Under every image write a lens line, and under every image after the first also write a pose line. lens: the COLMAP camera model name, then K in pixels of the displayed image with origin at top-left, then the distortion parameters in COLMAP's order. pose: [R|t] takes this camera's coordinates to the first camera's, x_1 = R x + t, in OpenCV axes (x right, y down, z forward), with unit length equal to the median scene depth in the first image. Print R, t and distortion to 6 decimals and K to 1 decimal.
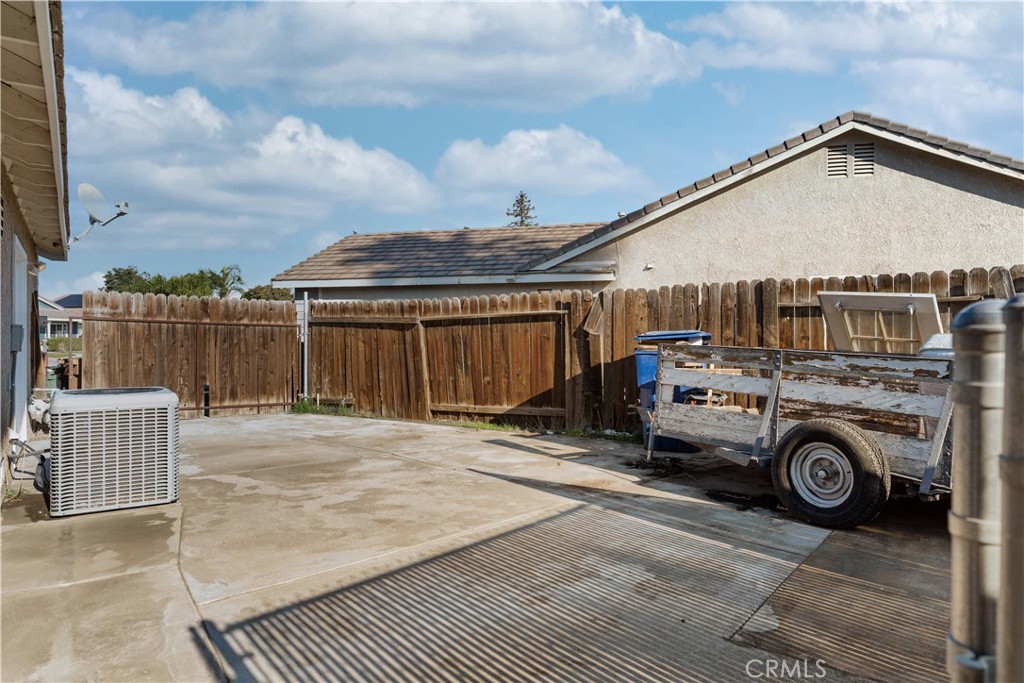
lens RADIAL K [[689.9, 0, 513.5], [0, 689.9, 333.4], [0, 0, 1]] dist [-0.003247, 0.000017]
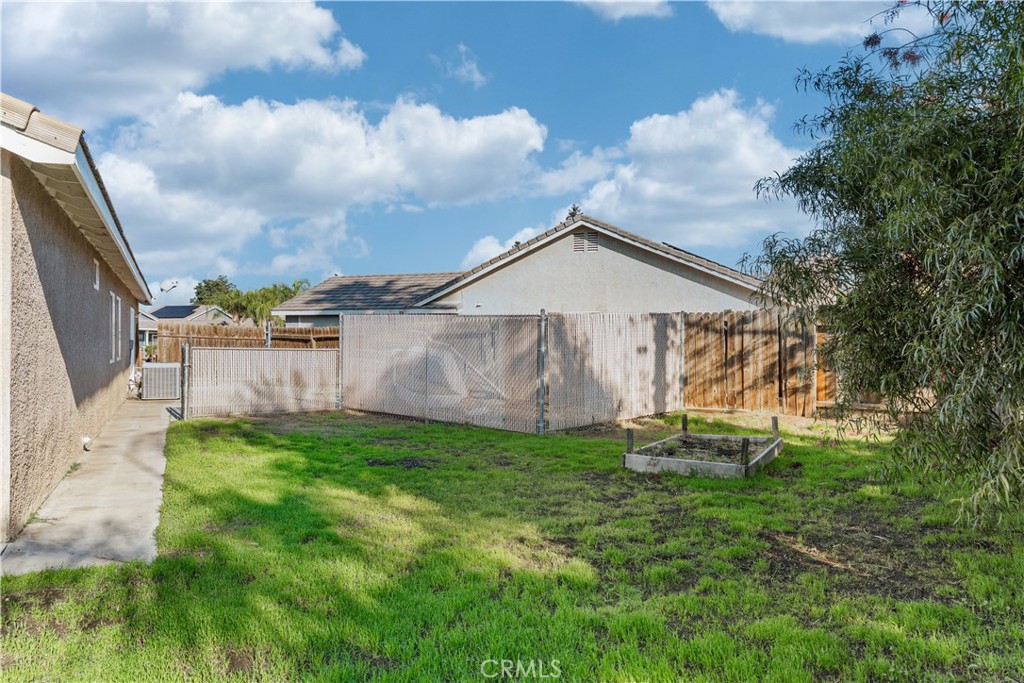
lens RADIAL K [[784.9, 0, 510.5], [0, 784.9, 344.4], [0, 0, 1]] dist [-0.000343, -0.000788]
pose [[0.987109, 0.009177, -0.159789, 0.625564], [-0.009259, 0.999957, 0.000233, -0.004286], [0.159784, 0.001250, 0.987151, -0.908603]]
